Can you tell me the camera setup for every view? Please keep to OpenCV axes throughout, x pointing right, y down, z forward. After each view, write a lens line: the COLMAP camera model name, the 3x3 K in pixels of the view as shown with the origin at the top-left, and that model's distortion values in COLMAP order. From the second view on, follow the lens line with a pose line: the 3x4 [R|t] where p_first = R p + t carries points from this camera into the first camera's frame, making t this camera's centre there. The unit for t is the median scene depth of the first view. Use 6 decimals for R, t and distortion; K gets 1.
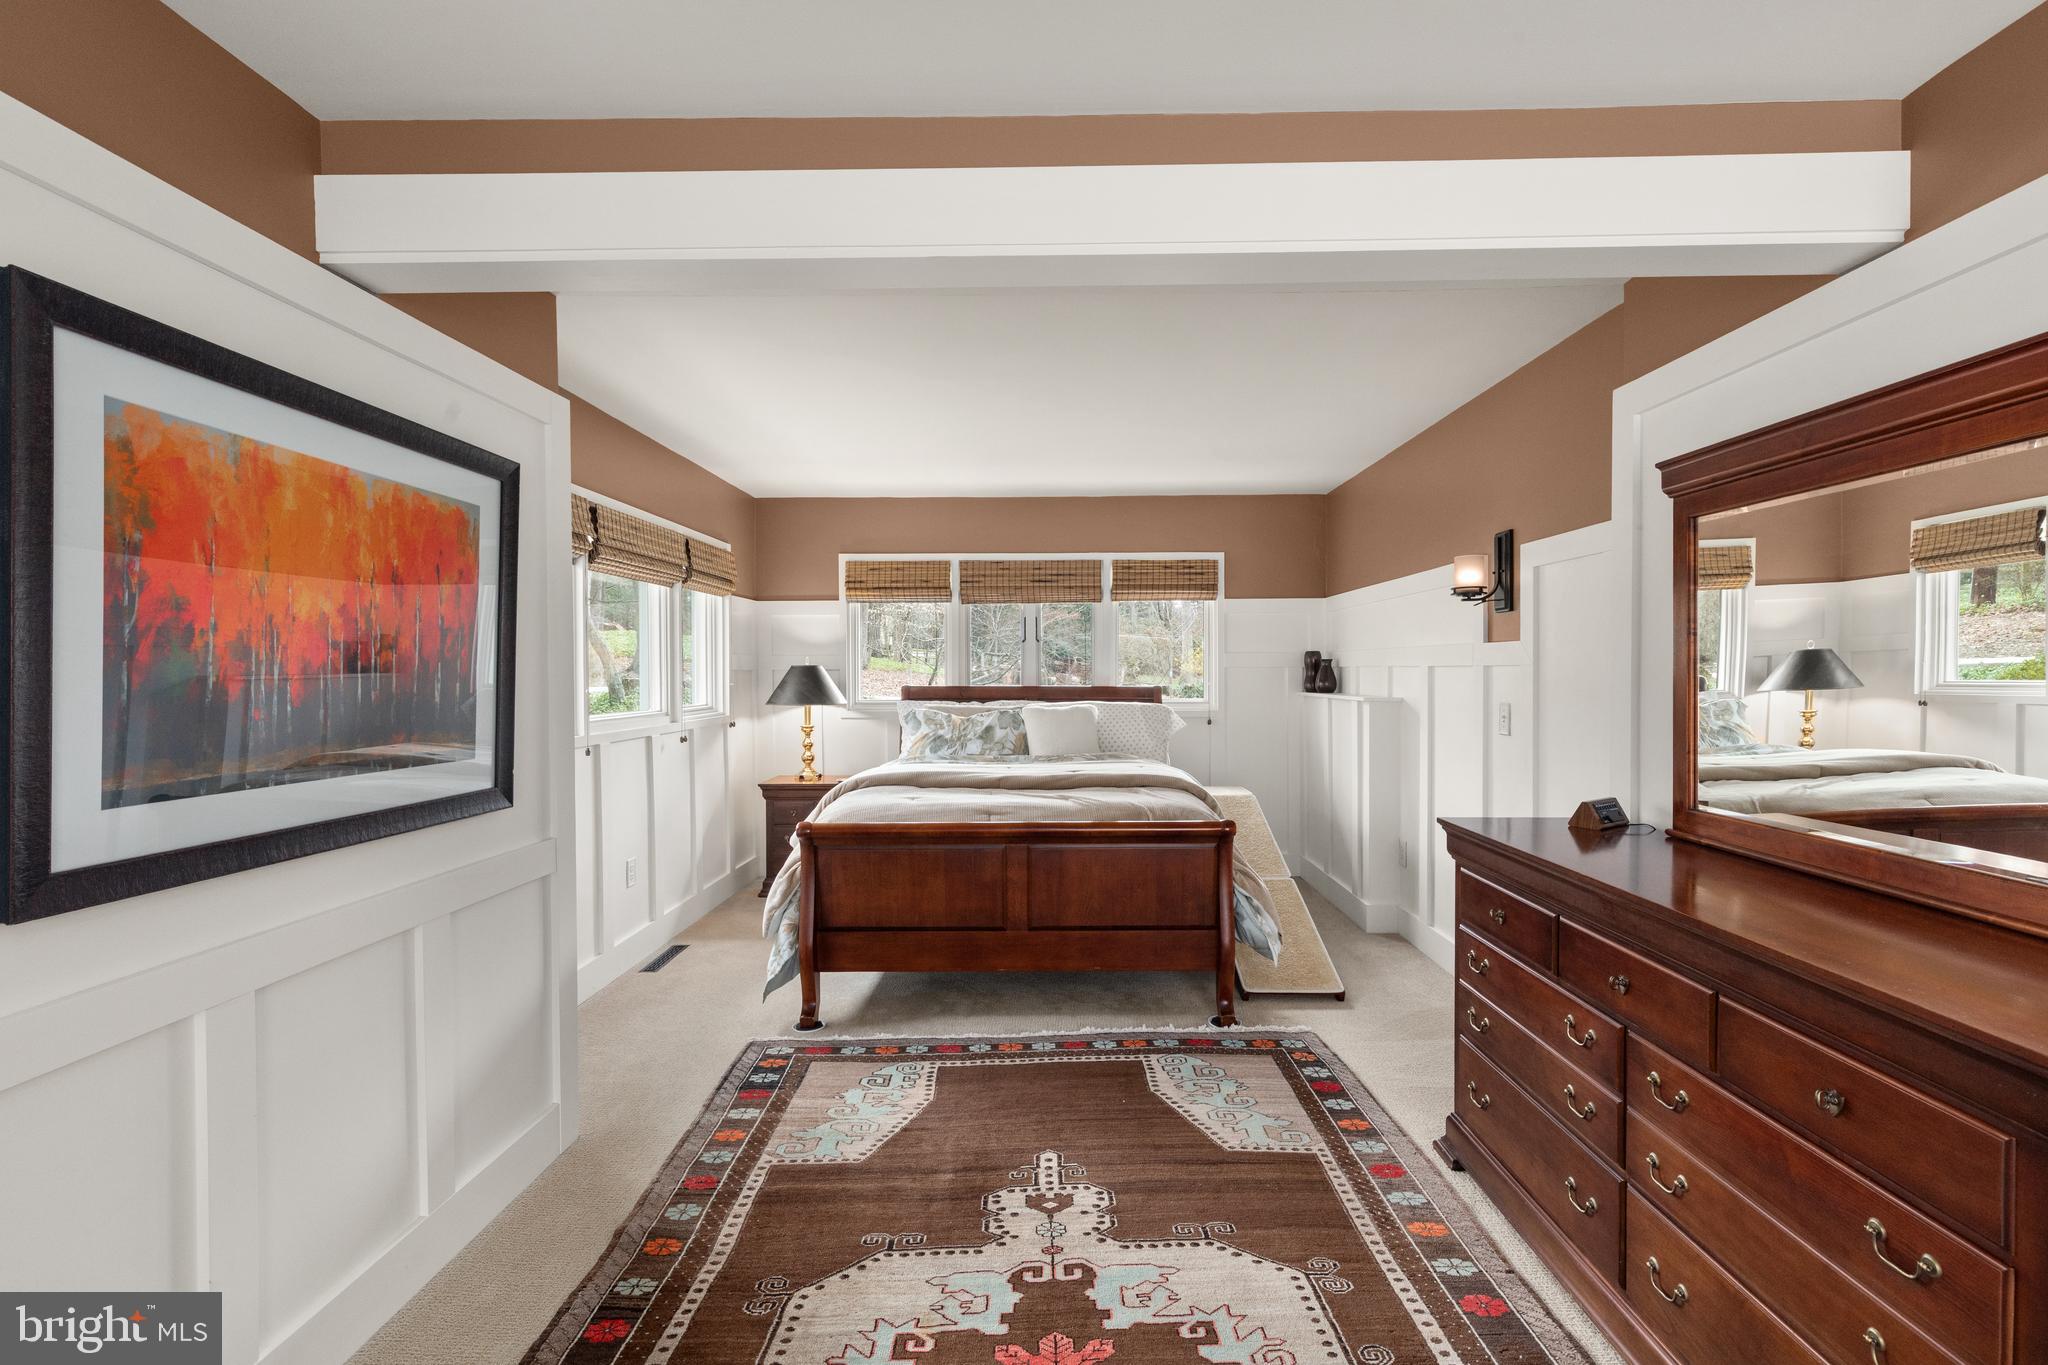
lens RADIAL K [[938.5, 0, 1028.3], [0, 938.5, 677.1], [0, 0, 1]] dist [0.015466, -0.006182]
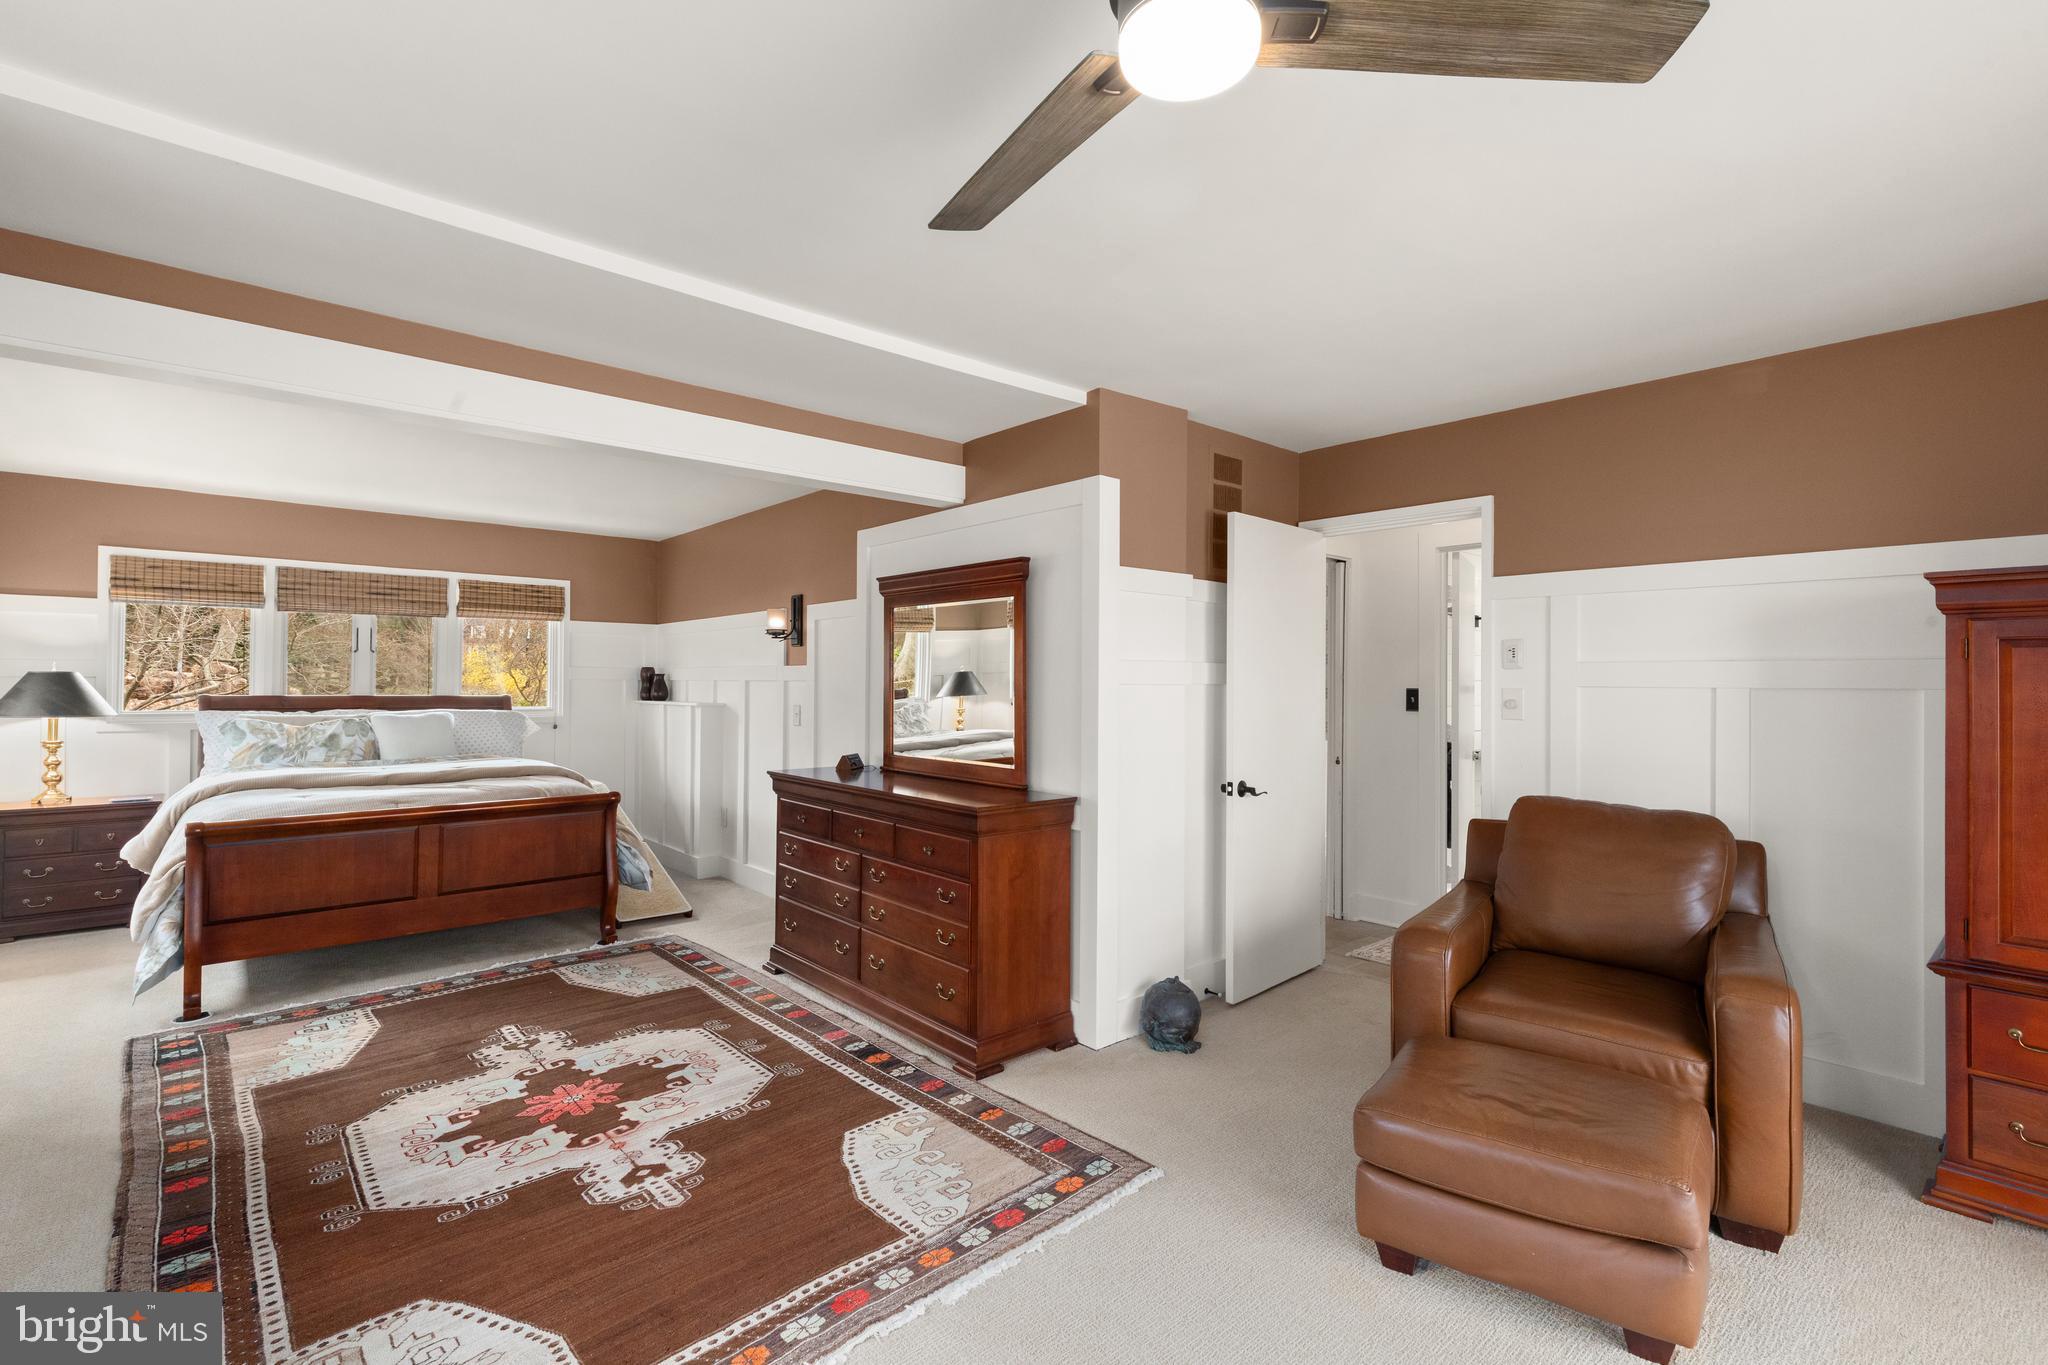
lens RADIAL K [[939.7, 0, 1053.5], [0, 939.7, 691.0], [0, 0, 1]] dist [0.000293, -0.000225]
pose [[0.723846, 0.002248, 0.689958, -0.281956], [-0.003572, 0.999994, 0.000490, 0.002481], [-0.689952, -0.002819, 0.723849, -0.453568]]
